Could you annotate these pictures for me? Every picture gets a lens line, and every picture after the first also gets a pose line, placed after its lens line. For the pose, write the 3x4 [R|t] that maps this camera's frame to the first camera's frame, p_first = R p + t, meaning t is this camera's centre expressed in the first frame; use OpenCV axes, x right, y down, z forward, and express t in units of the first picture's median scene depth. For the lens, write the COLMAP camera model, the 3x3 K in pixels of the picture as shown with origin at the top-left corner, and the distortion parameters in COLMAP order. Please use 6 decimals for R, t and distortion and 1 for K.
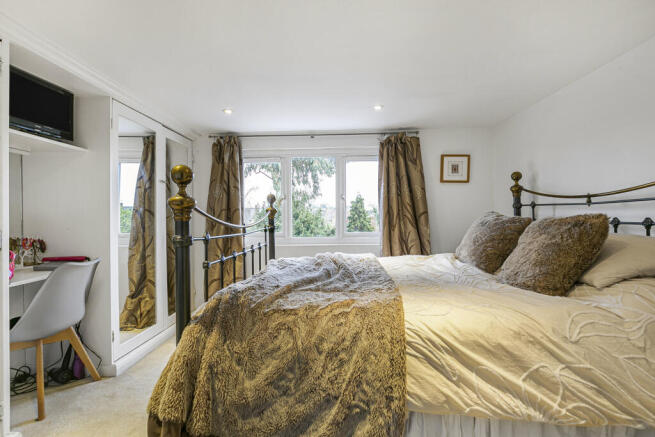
lens RADIAL K [[311.6, 0, 334.0], [0, 311.6, 218.3], [0, 0, 1]] dist [-0.001796, 0.001196]
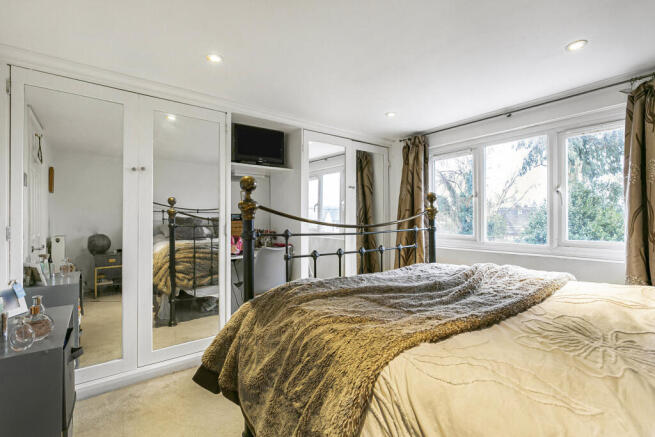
lens RADIAL K [[303.6, 0, 330.5], [0, 303.6, 218.6], [0, 0, 1]] dist [-0.000007, 0.000026]
pose [[0.628164, 0.003616, -0.778073, 0.253539], [-0.005073, 0.999987, 0.000552, 0.000218], [0.778065, 0.003600, 0.628174, 0.179189]]
